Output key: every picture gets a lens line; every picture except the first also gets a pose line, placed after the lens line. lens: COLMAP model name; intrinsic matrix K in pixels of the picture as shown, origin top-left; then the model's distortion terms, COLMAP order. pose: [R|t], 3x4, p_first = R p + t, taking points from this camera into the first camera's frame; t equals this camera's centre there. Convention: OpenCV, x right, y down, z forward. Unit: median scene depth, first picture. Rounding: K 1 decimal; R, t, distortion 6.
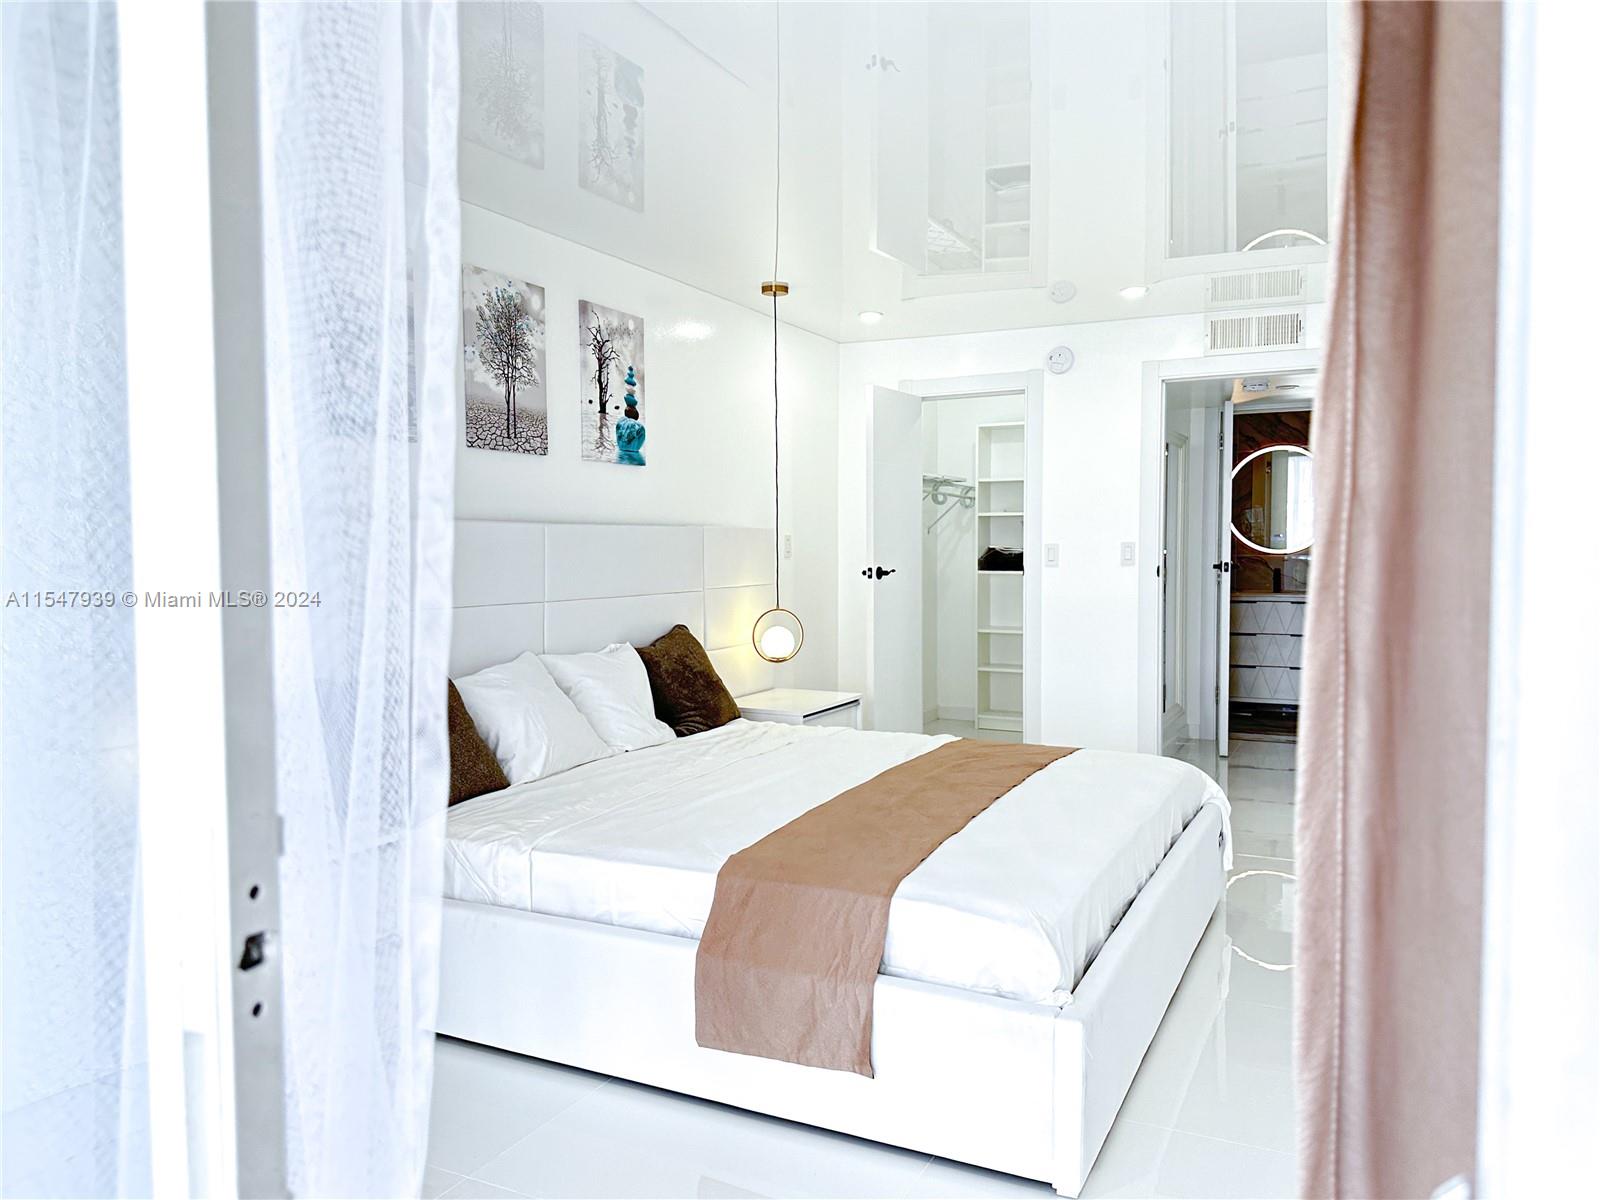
lens RADIAL K [[1159.5, 0, 798.5], [0, 1159.5, 600.9], [0, 0, 1]] dist [0.047677, -0.016852]
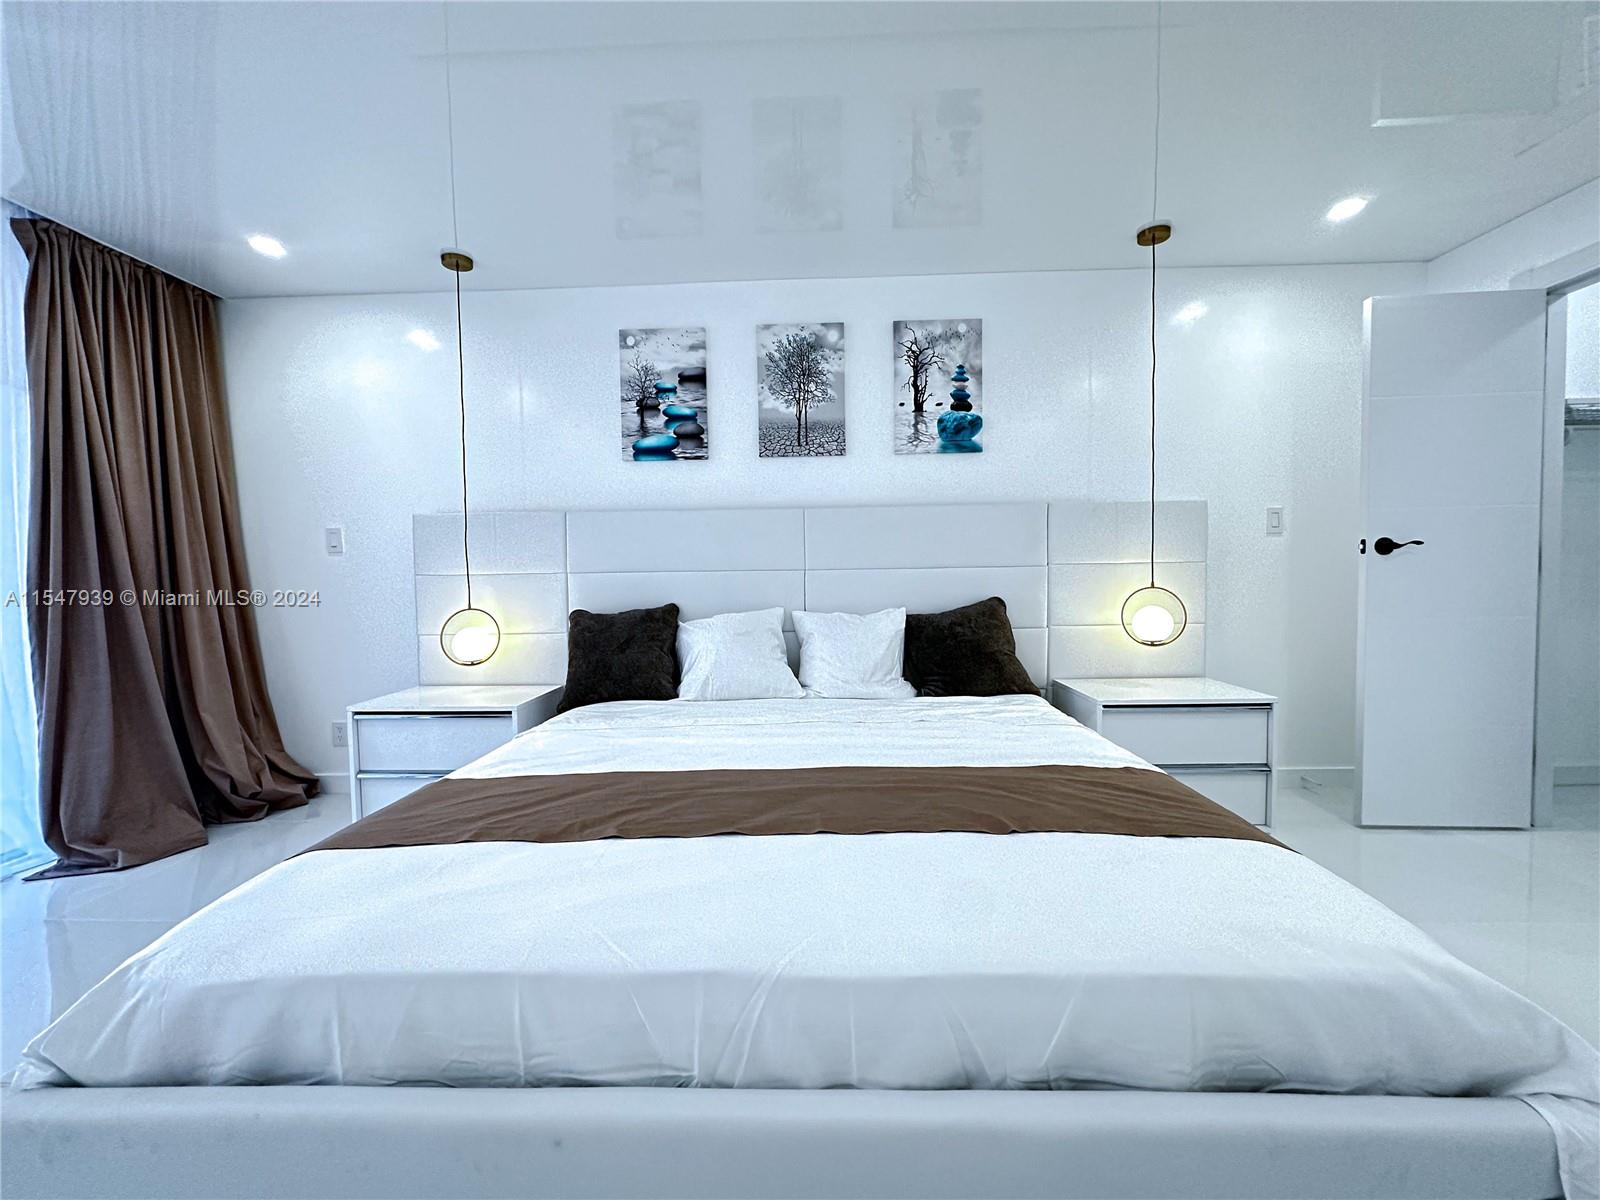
lens RADIAL K [[648.9, 0, 795.5], [0, 648.9, 599.4], [0, 0, 1]] dist [-0.000788, 0.000208]
pose [[0.418046, 0.039420, -0.907570, 0.382279], [-0.028317, 0.999138, 0.030354, 0.011049], [0.907985, 0.013011, 0.418802, 0.617802]]
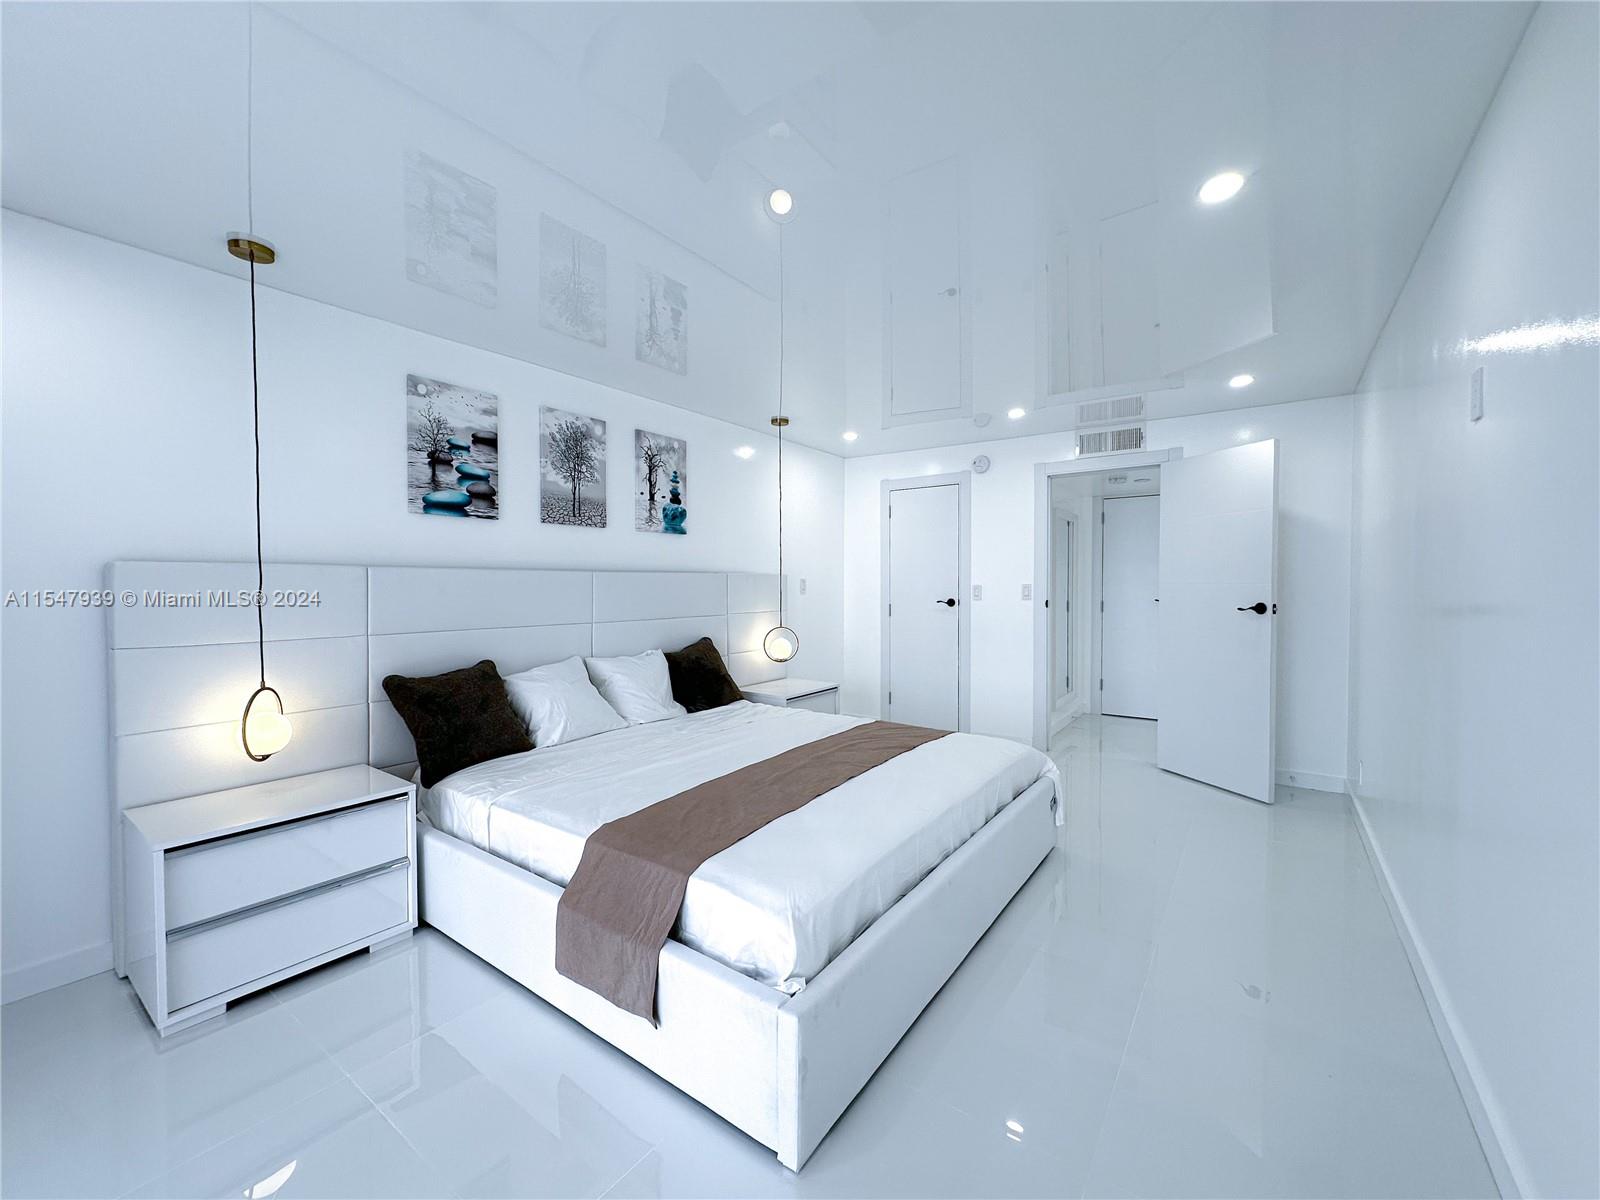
lens RADIAL K [[648.9, 0, 797.9], [0, 648.9, 588.3], [0, 0, 1]] dist [-0.000788, 0.000208]
pose [[0.987582, 0.005043, -0.157022, 0.162905], [-0.011092, 0.999229, -0.037667, -0.013519], [0.156711, 0.038941, 0.986877, 0.176963]]
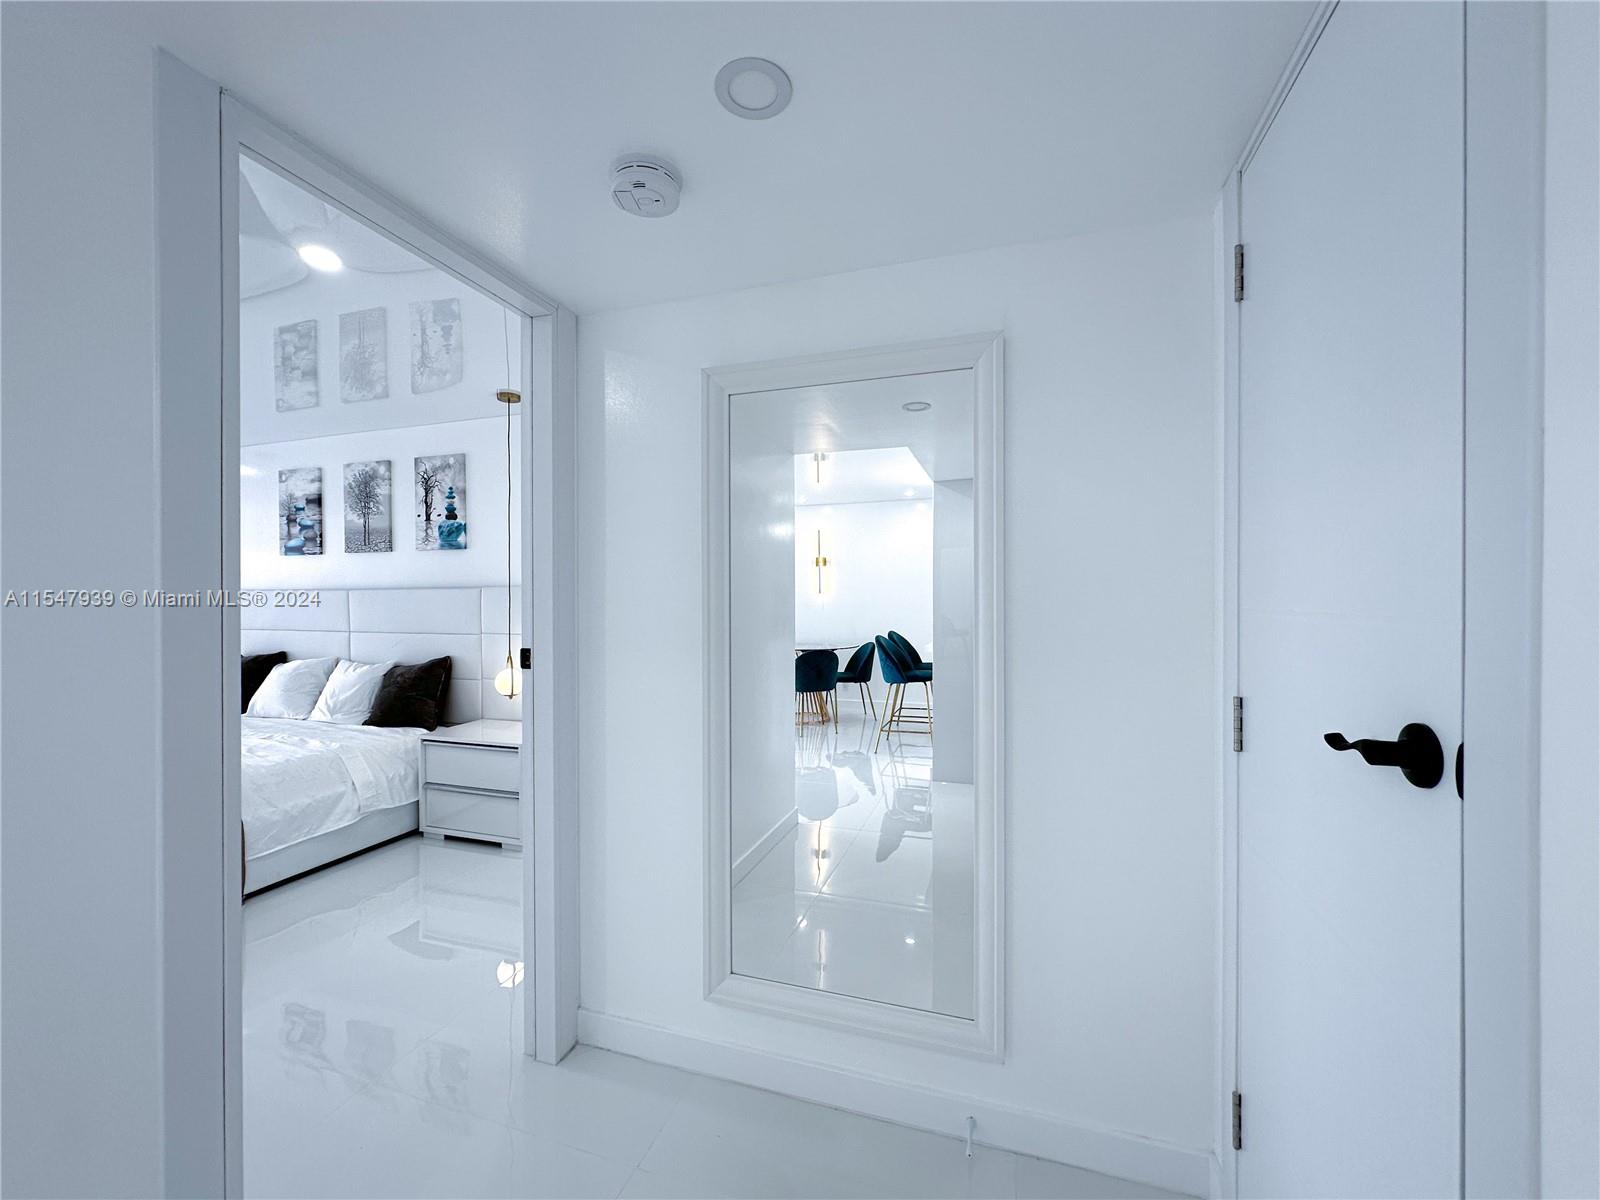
lens RADIAL K [[648.9, 0, 809.2], [0, 648.9, 599.4], [0, 0, 1]] dist [-0.000788, 0.000208]
pose [[0.155251, 0.021201, -0.987647, 0.832852], [-0.038110, 0.999154, 0.015458, -0.085043], [0.987140, 0.035240, 0.155928, 1.400103]]
